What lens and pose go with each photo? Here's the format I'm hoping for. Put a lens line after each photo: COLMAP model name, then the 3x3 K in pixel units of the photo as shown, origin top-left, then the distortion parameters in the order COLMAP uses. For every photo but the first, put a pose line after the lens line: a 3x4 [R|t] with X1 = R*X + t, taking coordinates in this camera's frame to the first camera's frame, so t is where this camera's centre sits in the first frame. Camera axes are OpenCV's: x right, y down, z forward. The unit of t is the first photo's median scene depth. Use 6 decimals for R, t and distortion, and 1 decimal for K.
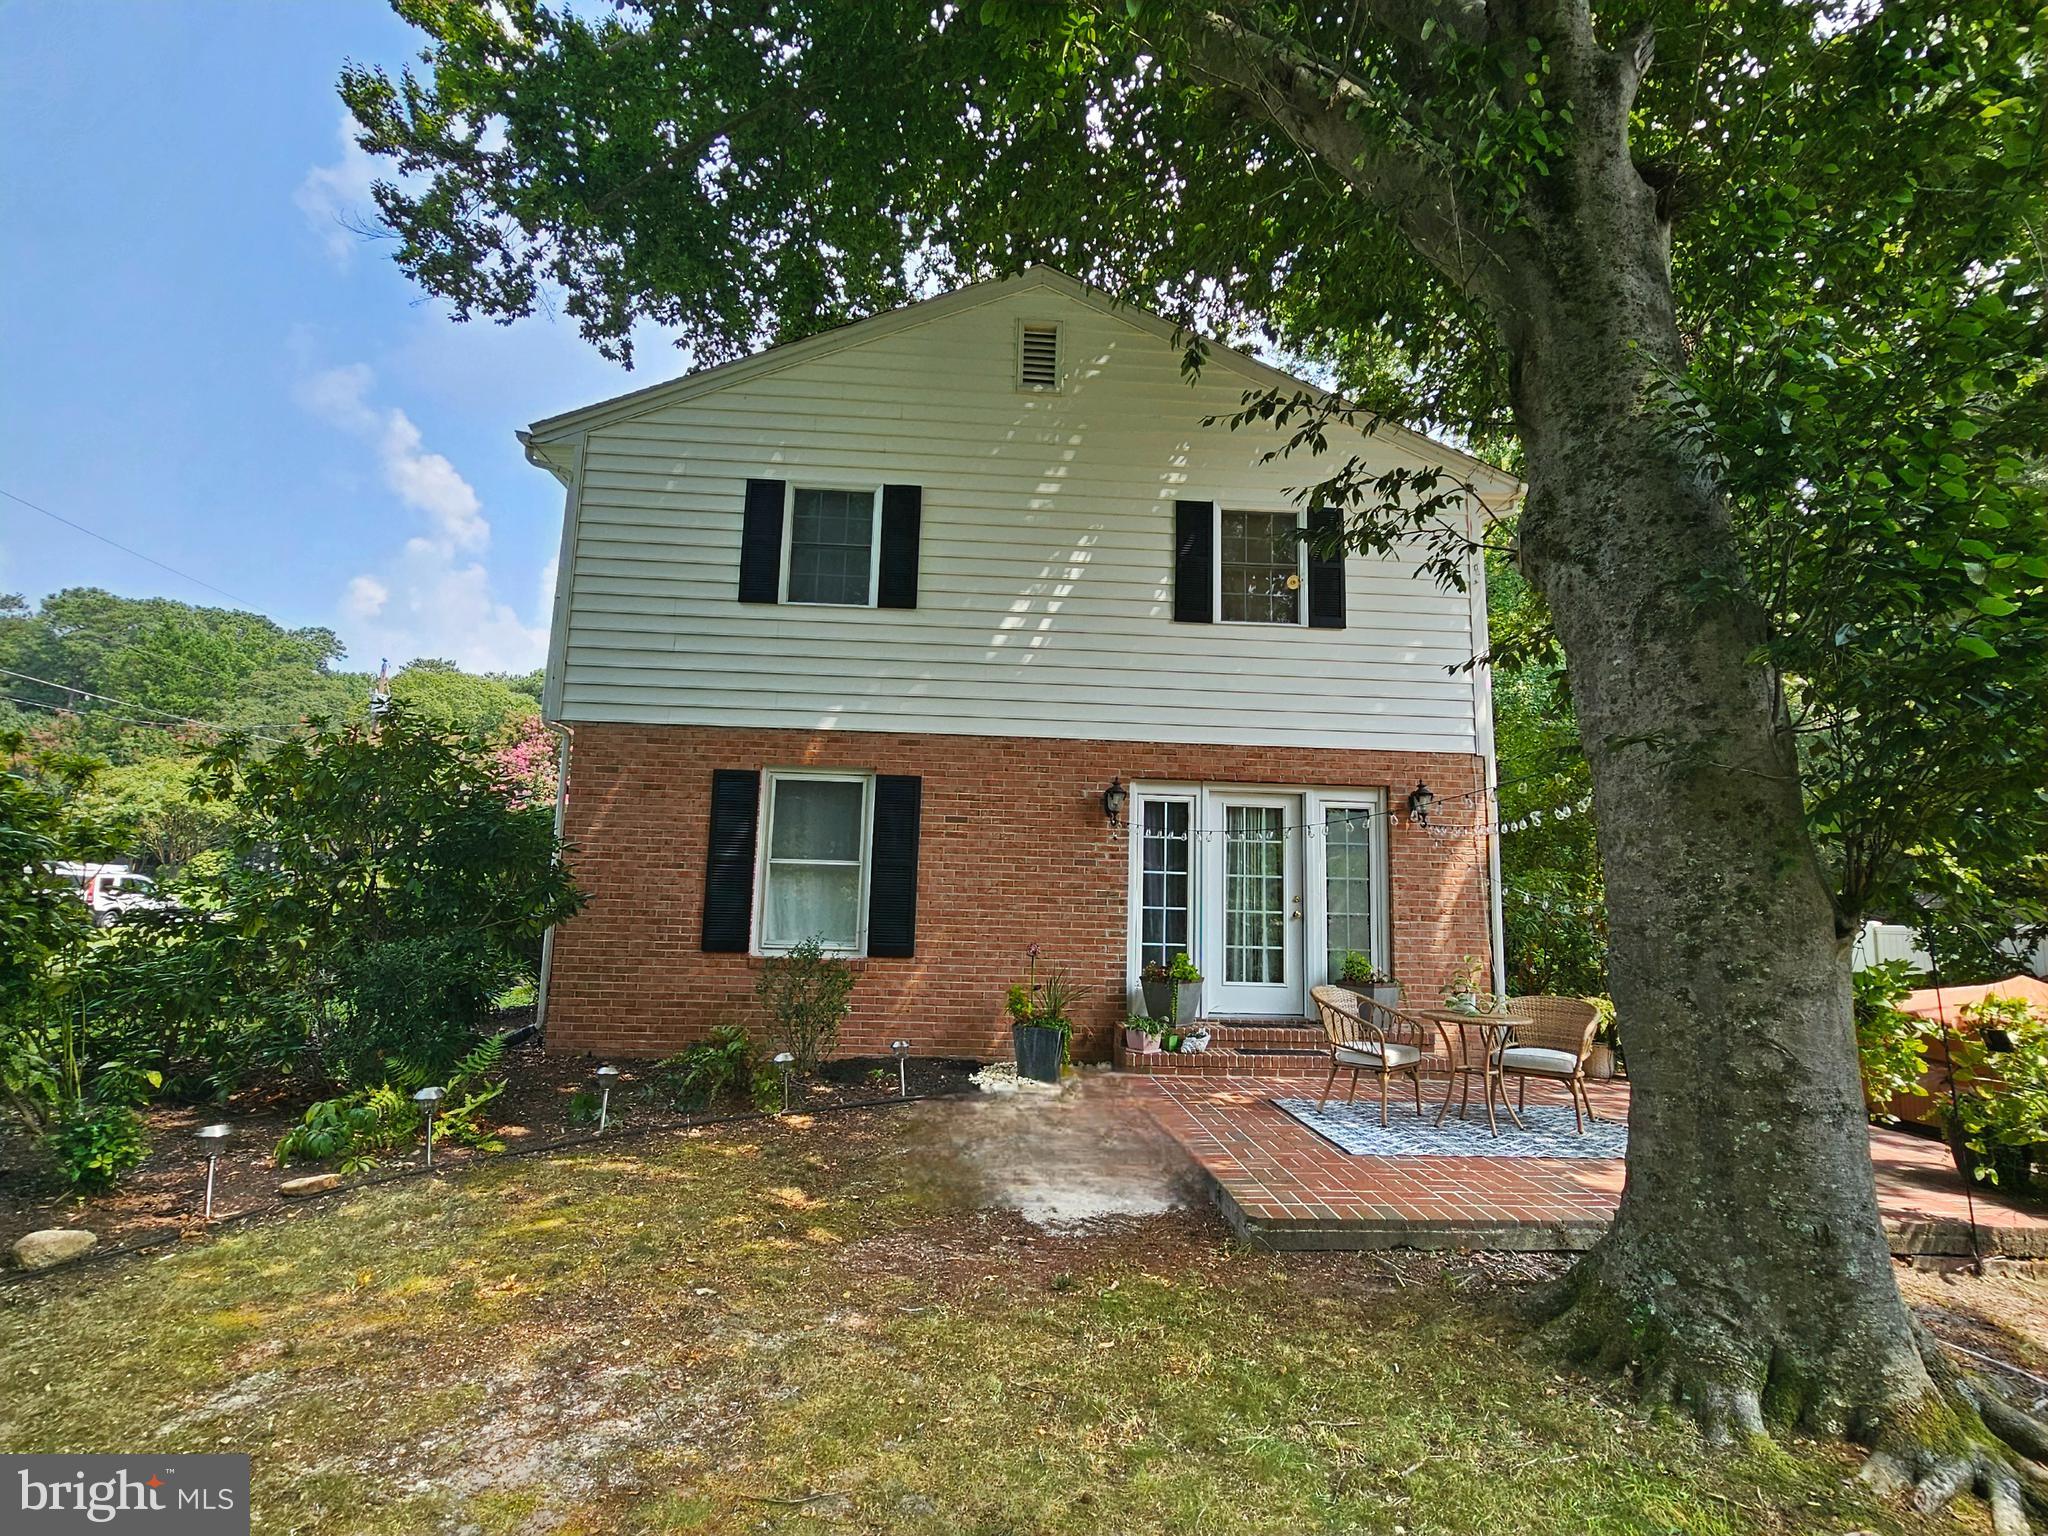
lens RADIAL K [[924.9, 0, 1025.5], [0, 924.9, 773.8], [0, 0, 1]] dist [-0.001382, -0.000041]
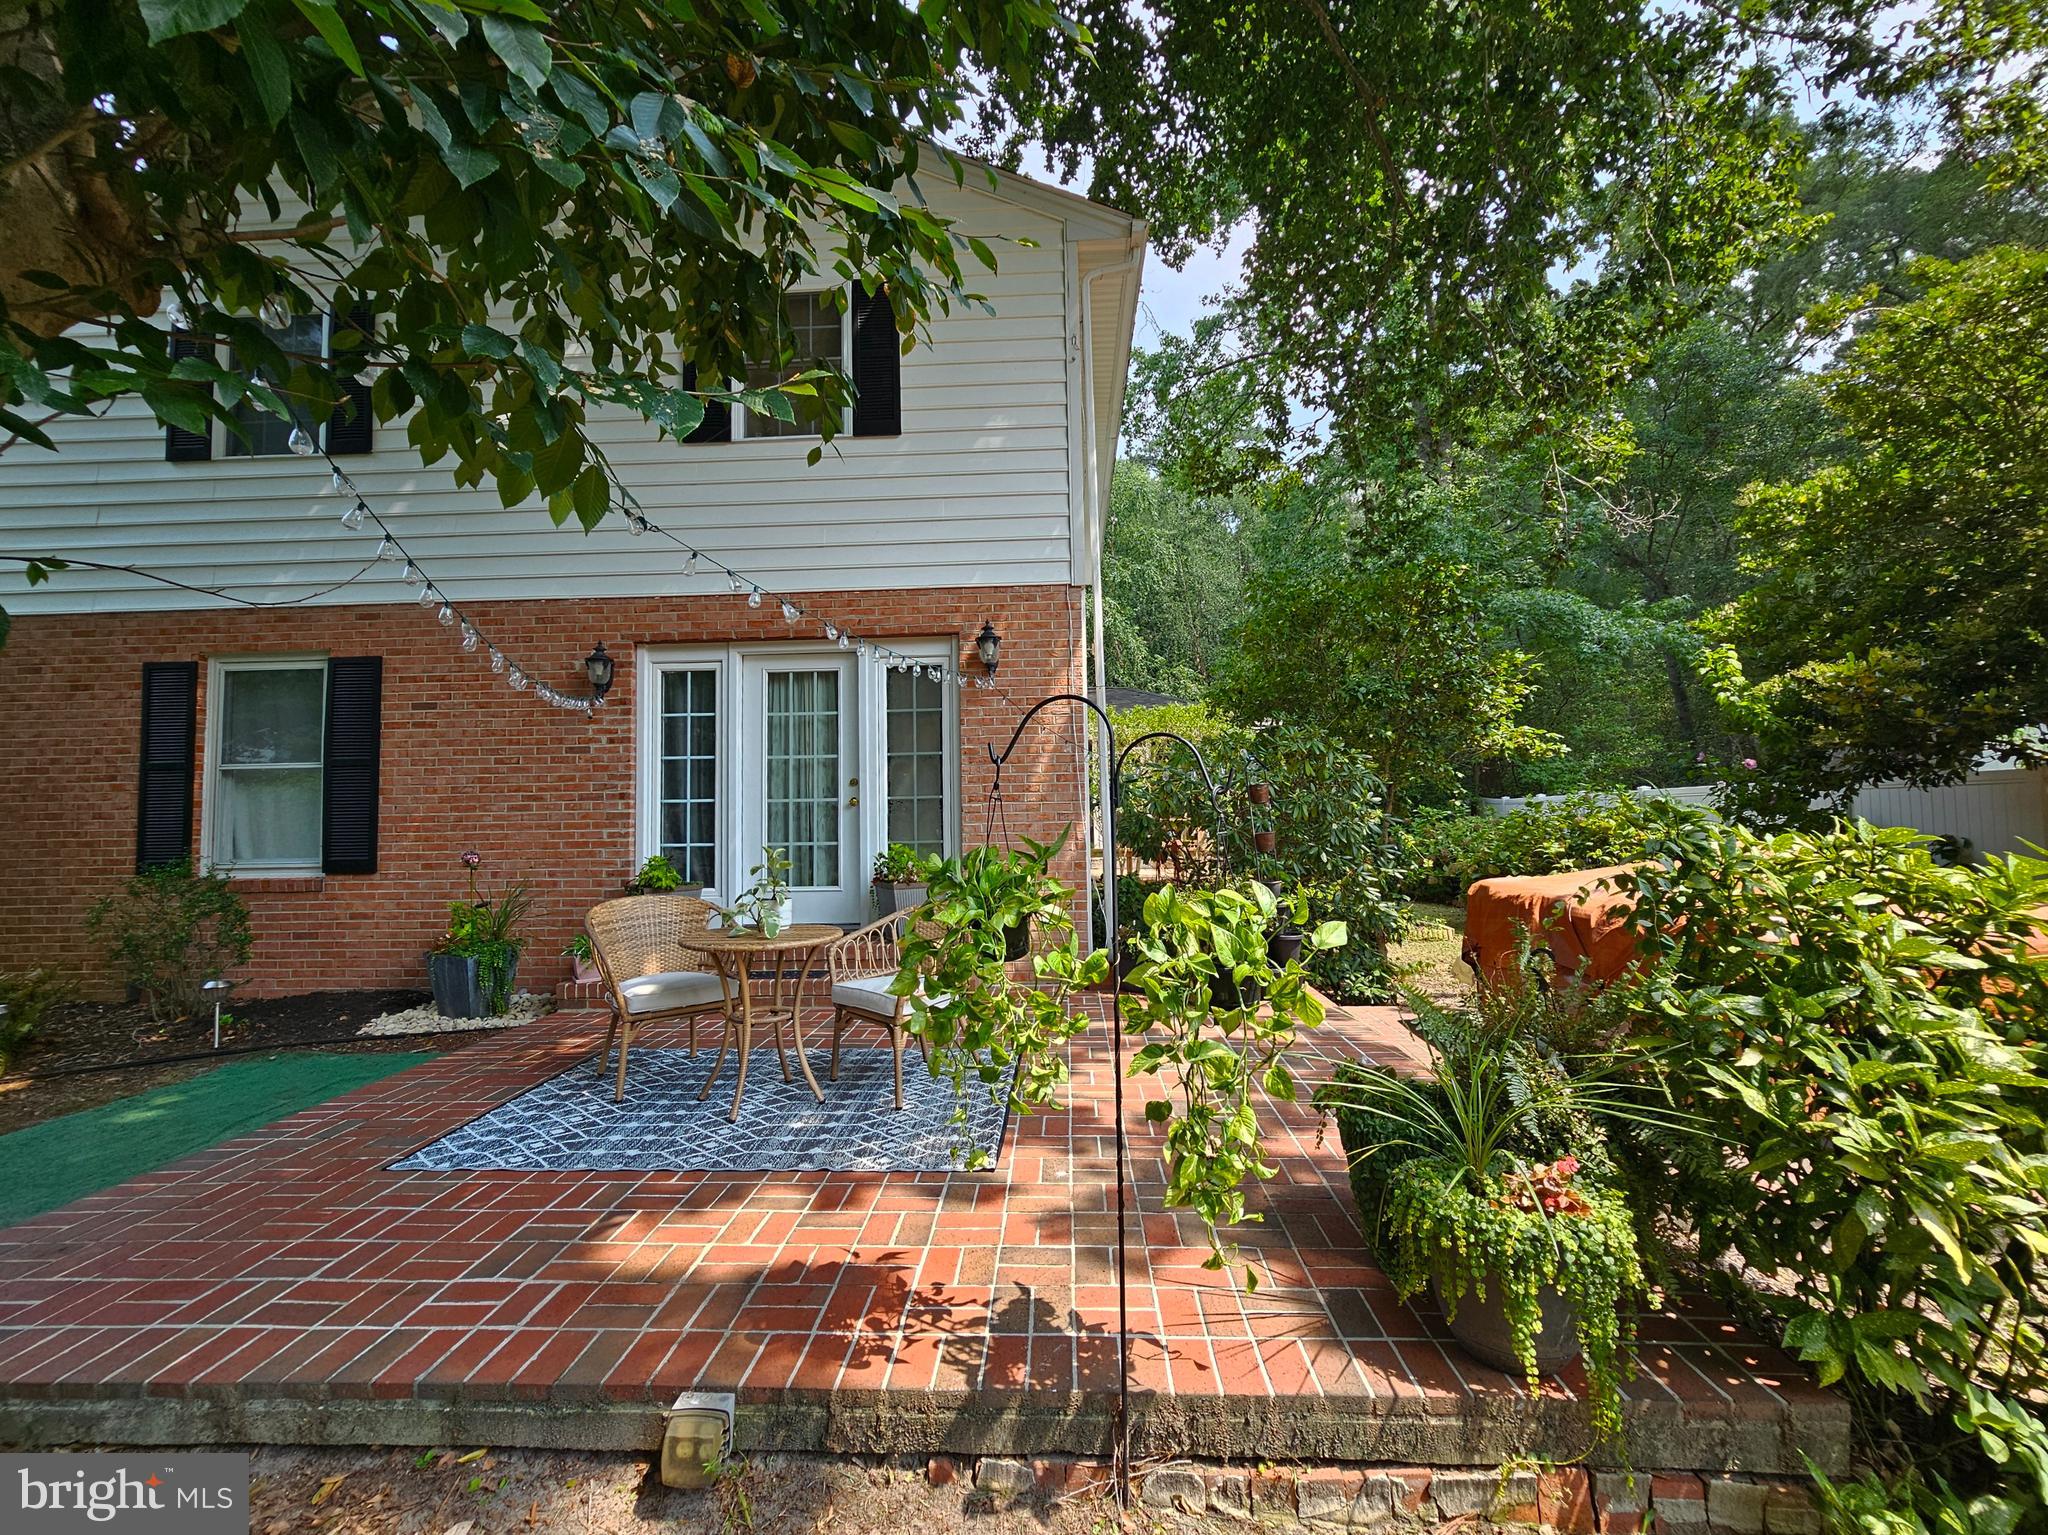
lens RADIAL K [[820.1, 0, 1026.7], [0, 820.1, 762.1], [0, 0, 1]] dist [-0.001101, -0.000027]
pose [[0.995253, -0.050979, -0.082901, 0.516161], [0.057318, 0.995461, 0.075979, 0.074412], [0.078651, -0.080370, 0.993657, 0.312023]]
